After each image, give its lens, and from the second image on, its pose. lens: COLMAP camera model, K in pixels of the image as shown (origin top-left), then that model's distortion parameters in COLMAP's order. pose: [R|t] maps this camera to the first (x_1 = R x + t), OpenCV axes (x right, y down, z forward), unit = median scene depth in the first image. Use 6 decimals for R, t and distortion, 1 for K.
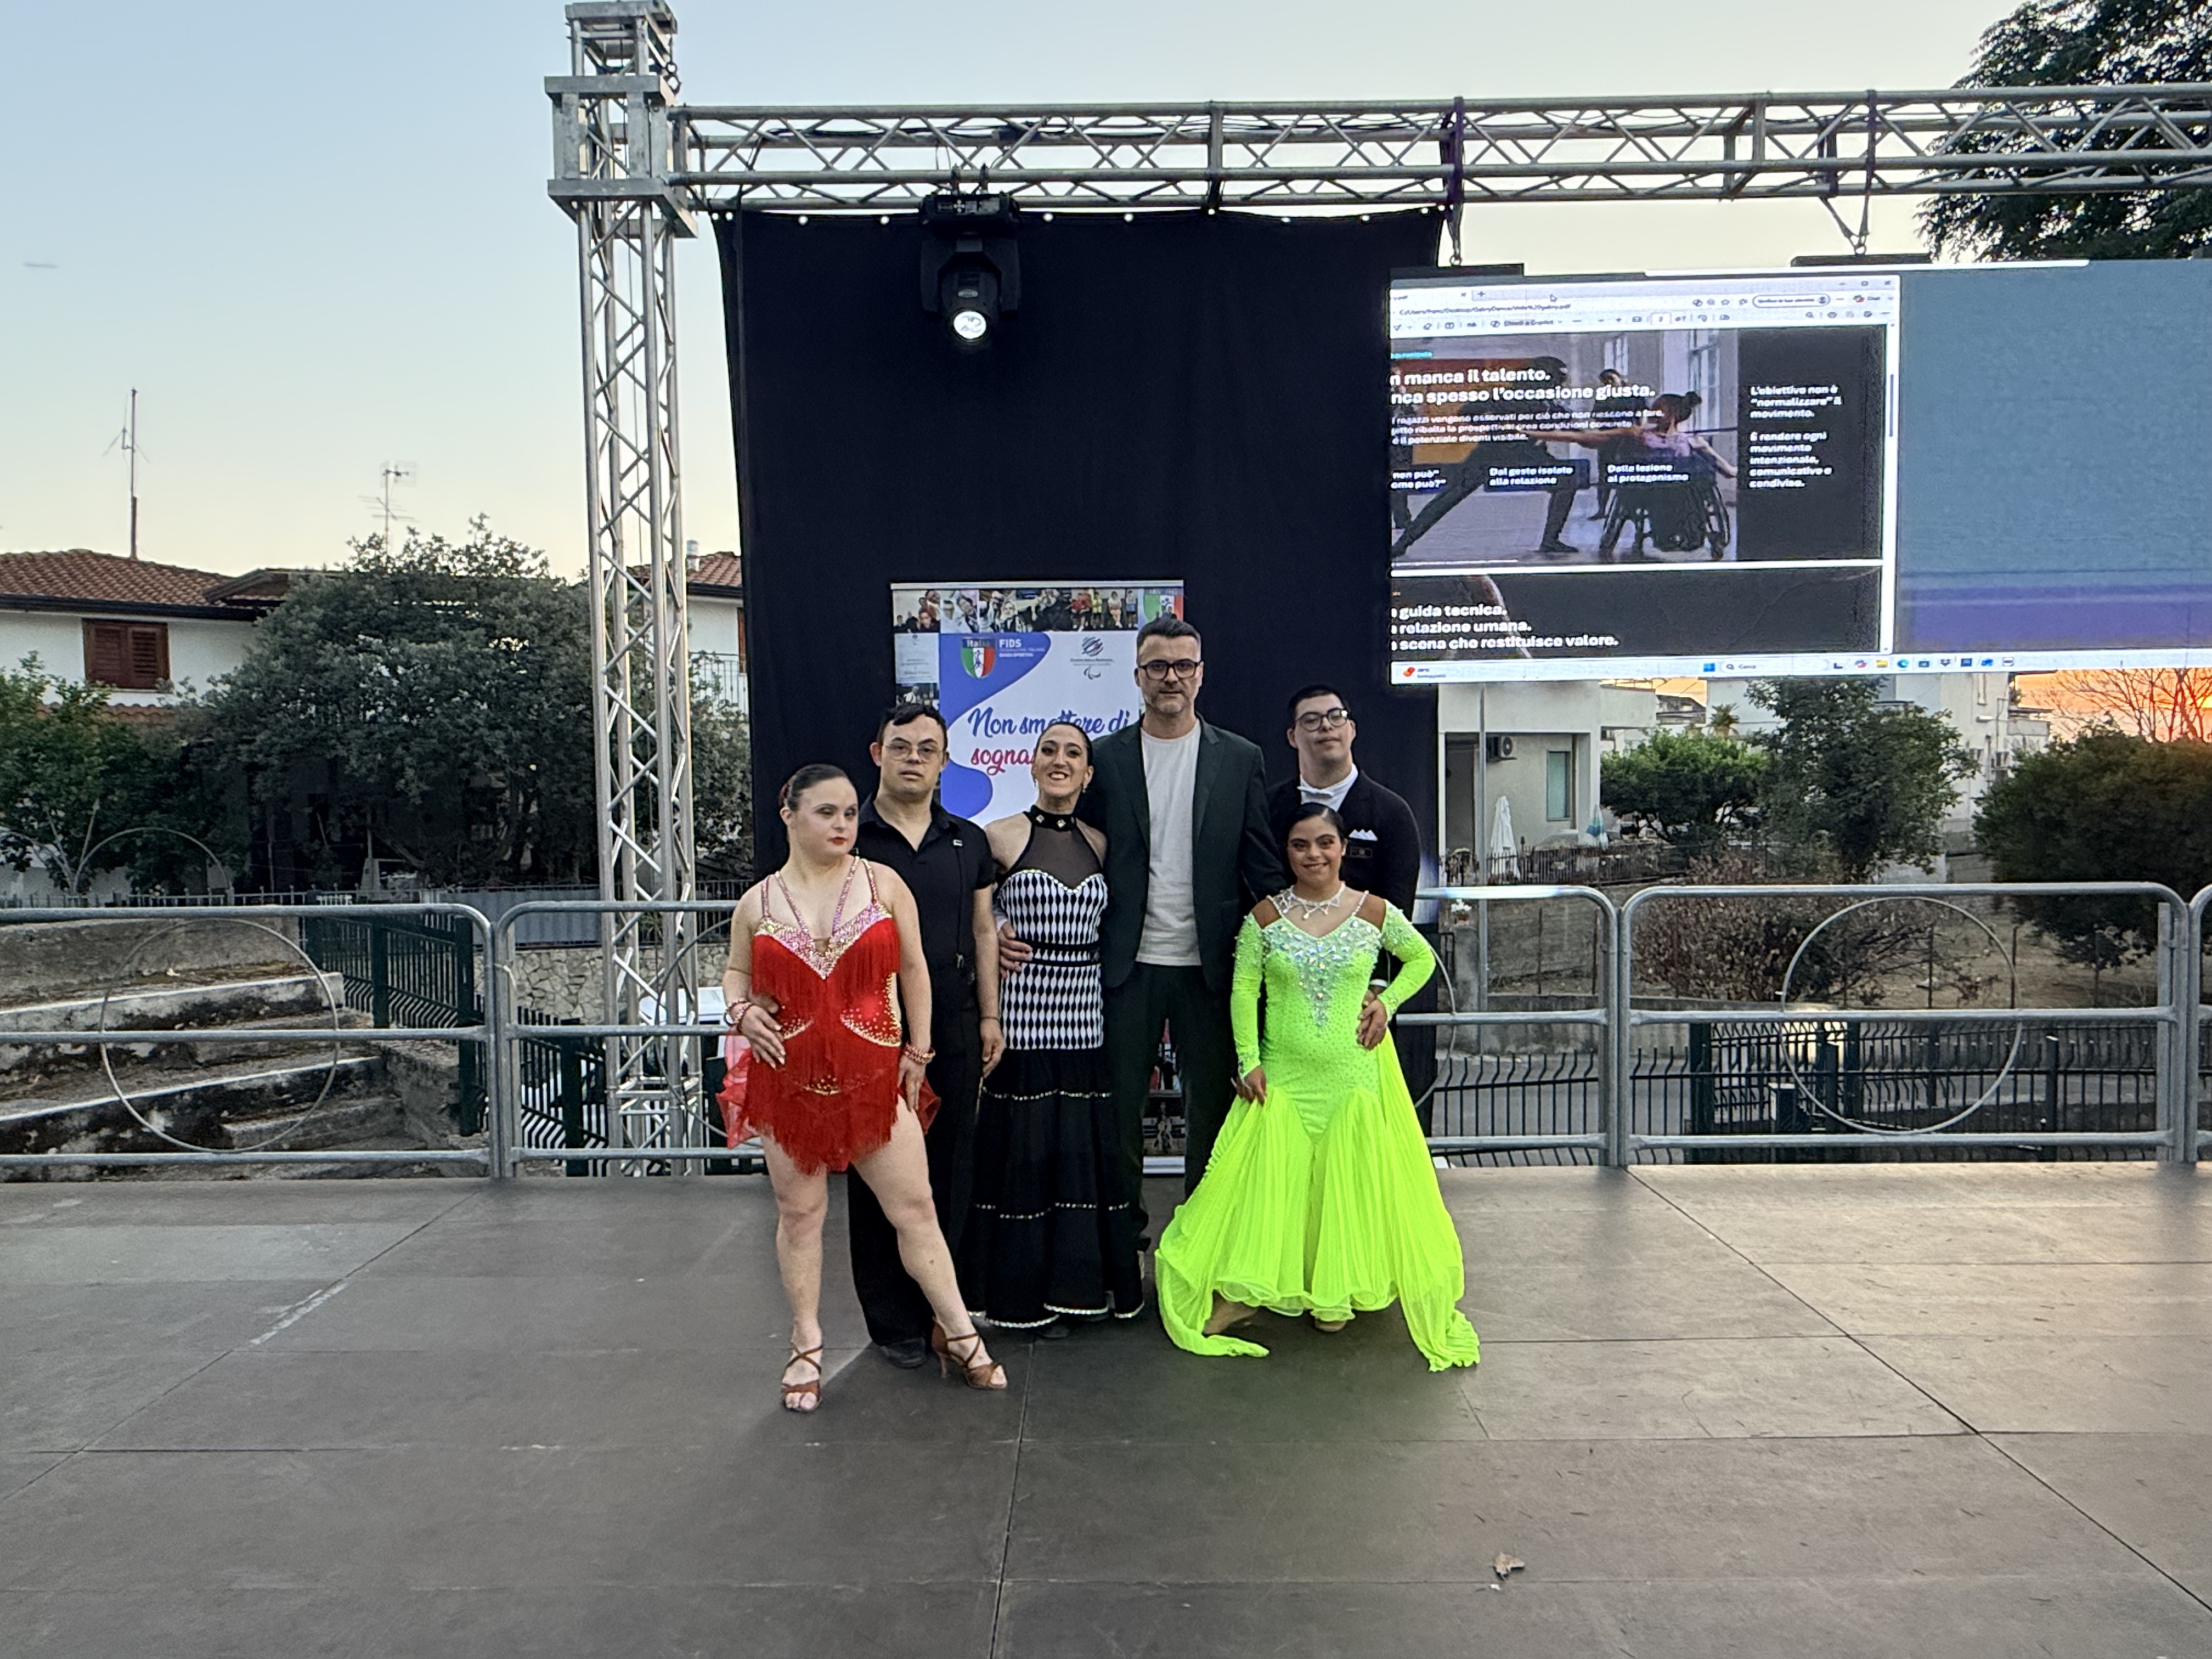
lens RADIAL K [[1368.1, 0, 1046.8], [0, 1368.1, 833.5], [0, 0, 1]] dist [0.001805, 0.000123]
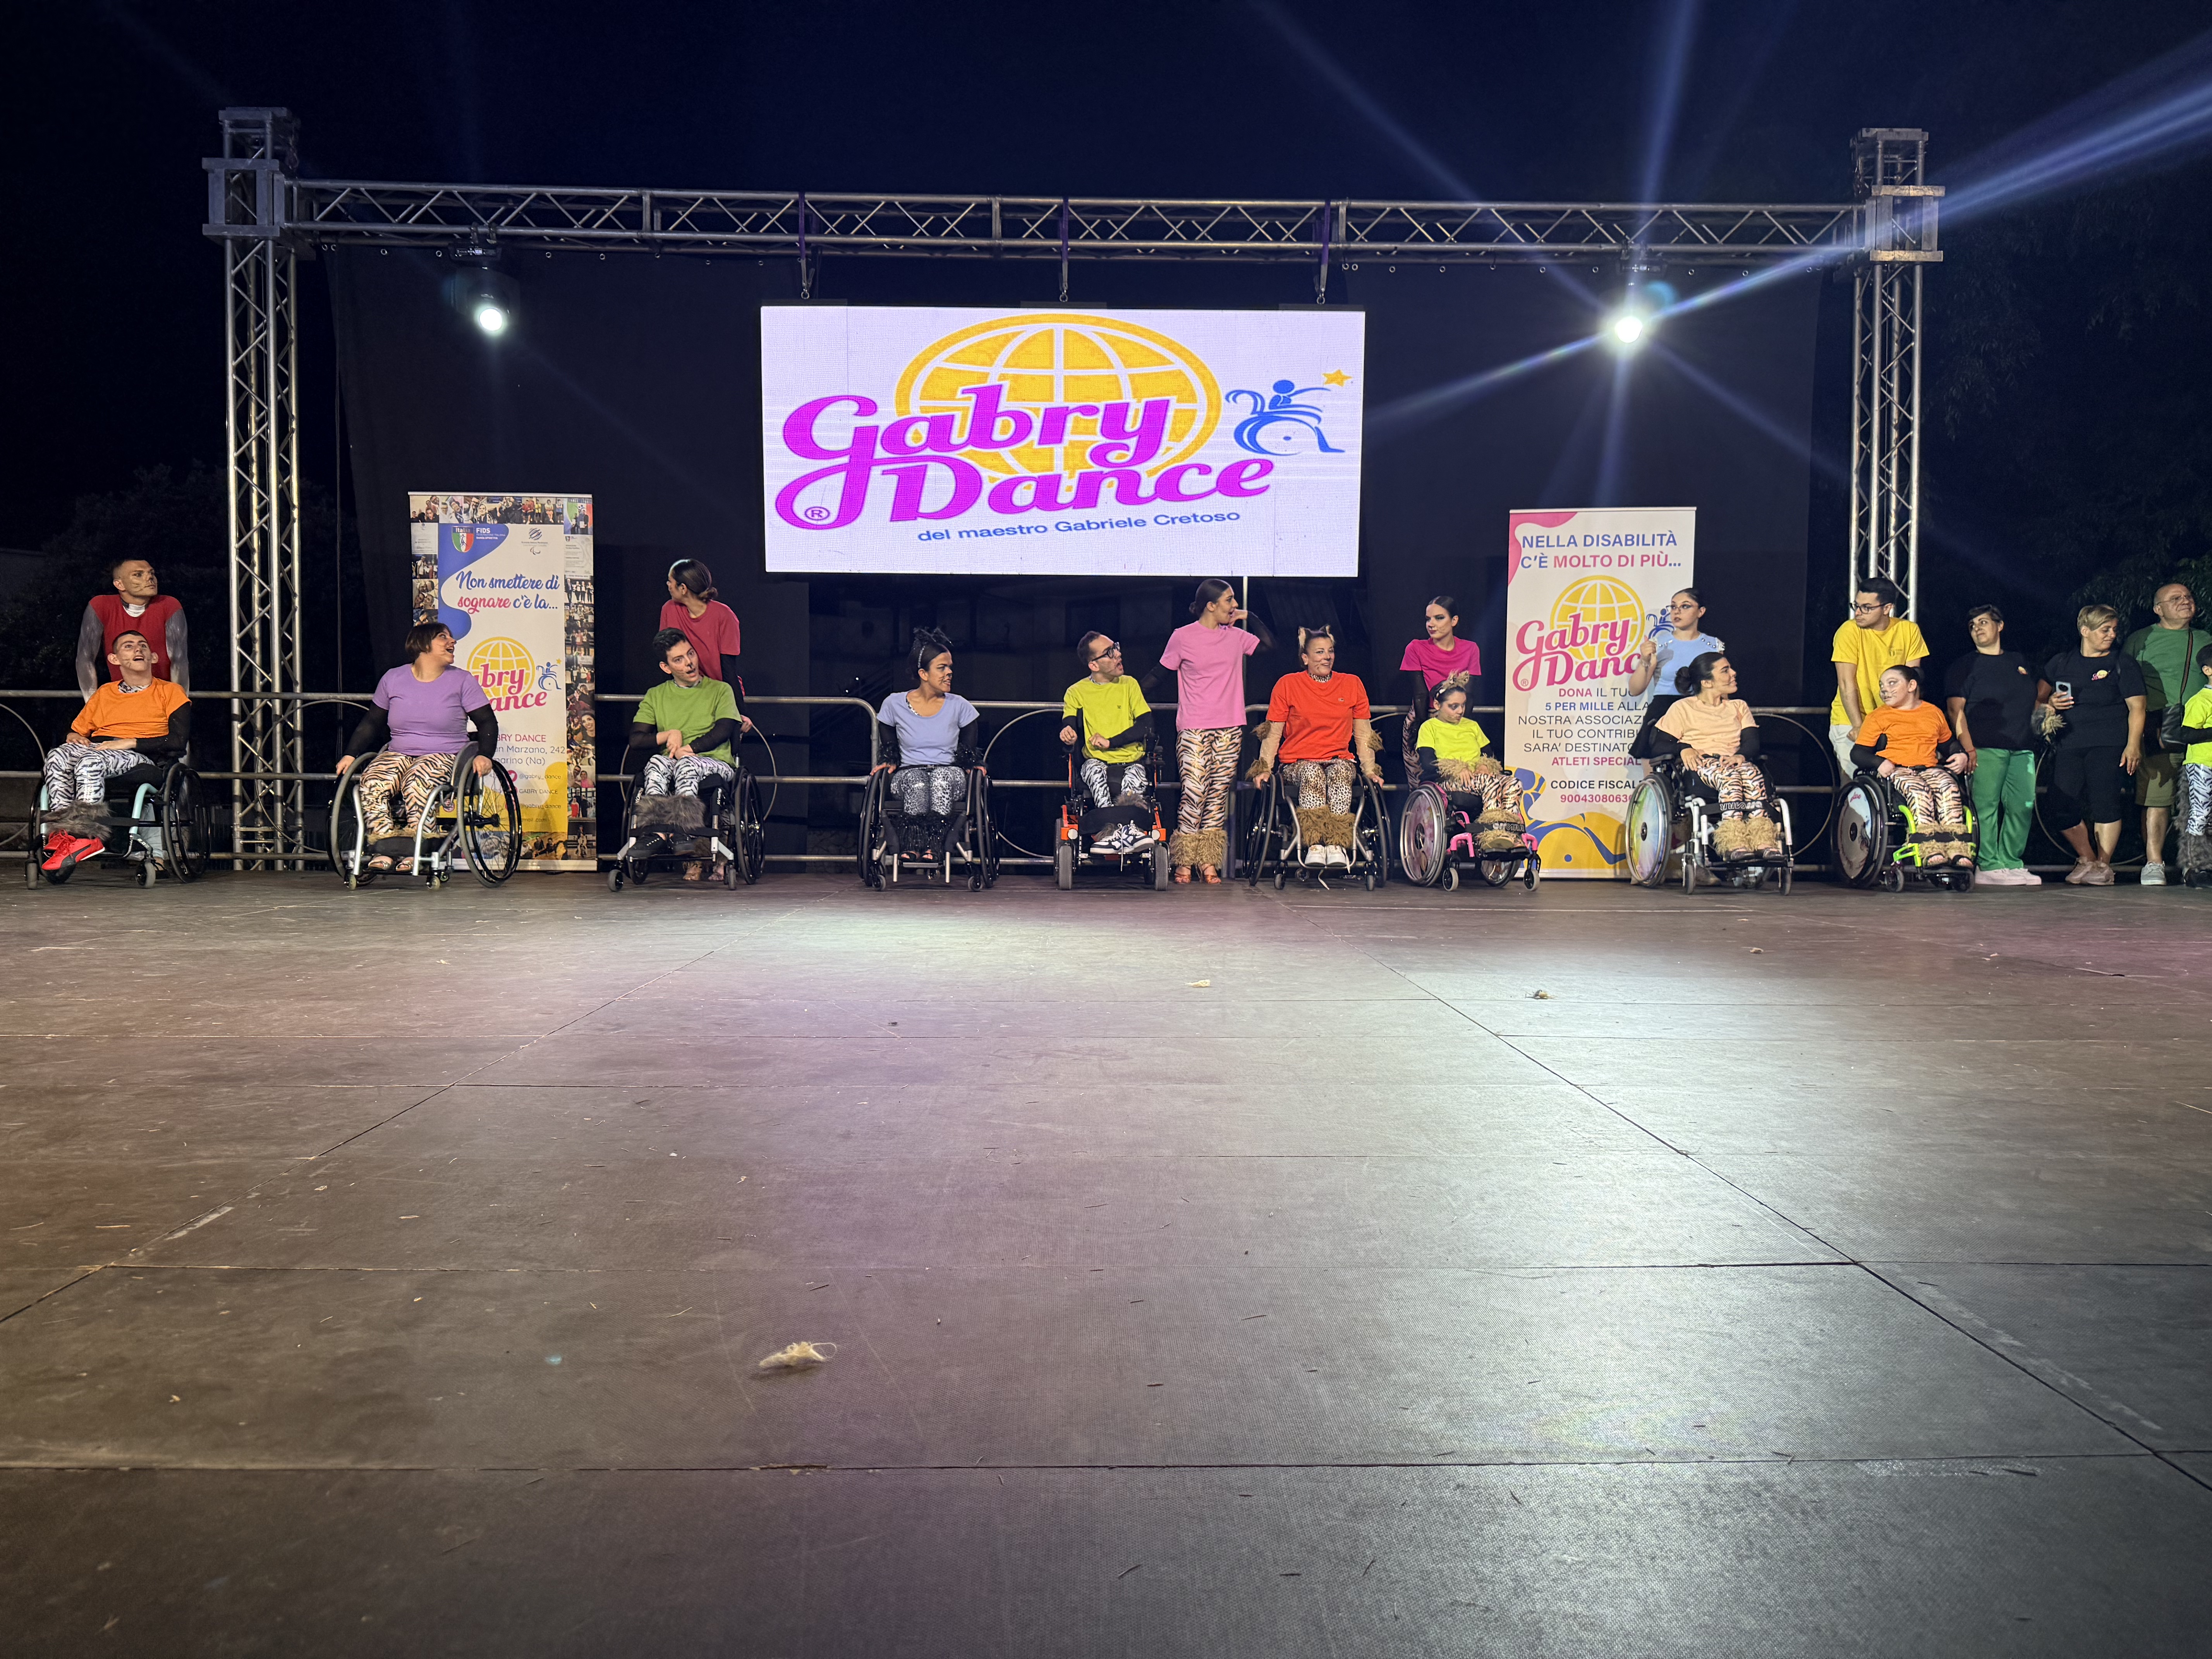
lens RADIAL K [[1586.2, 0, 1109.7], [0, 1586.2, 823.1], [0, 0, 1]] dist [0.000623, -0.028335]
pose [[0.998184, 0.018271, 0.057402, 0.348672], [-0.017218, 0.999675, -0.018781, 0.129298], [-0.057727, 0.017758, 0.998174, -0.507539]]
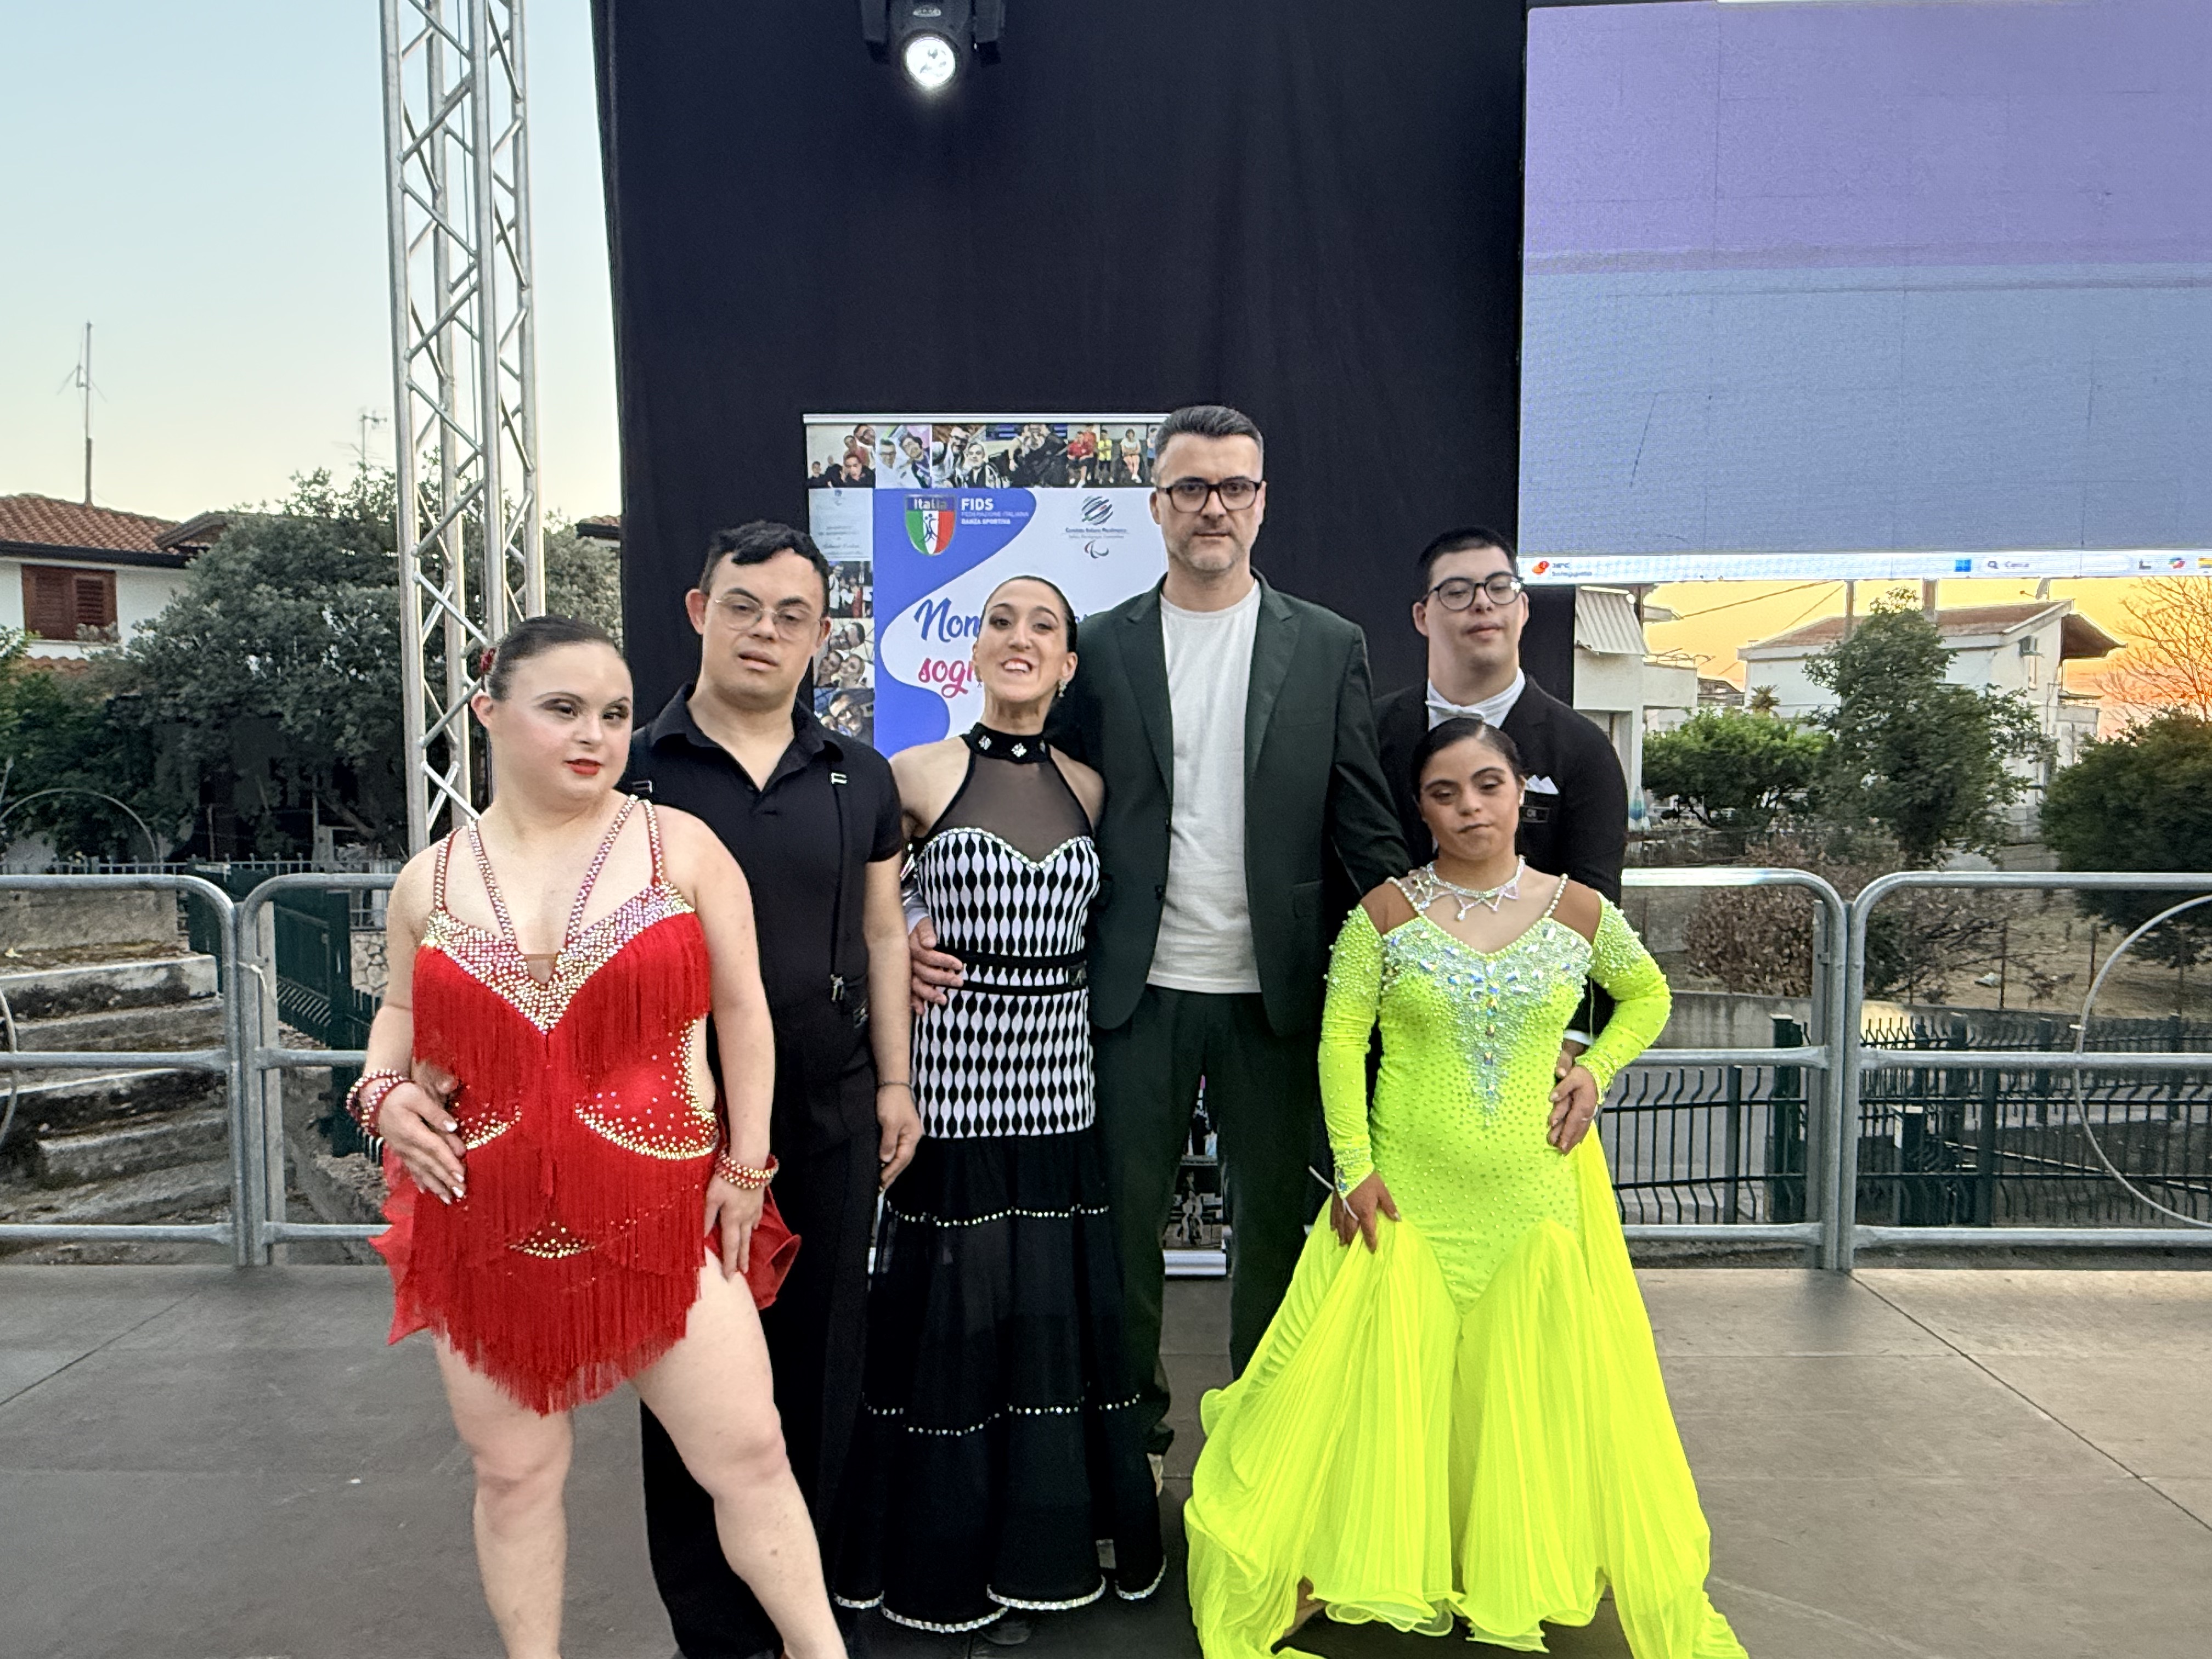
lens RADIAL K [[1344.4, 0, 1075.9], [0, 1344.4, 838.8], [0, 0, 1]] dist [-0.000727, 0.000967]
pose [[0.999882, 0.012594, 0.008768, 0.010931], [-0.012748, 0.999762, 0.017718, 0.009016], [-0.008543, -0.017828, 0.999805, 0.188493]]
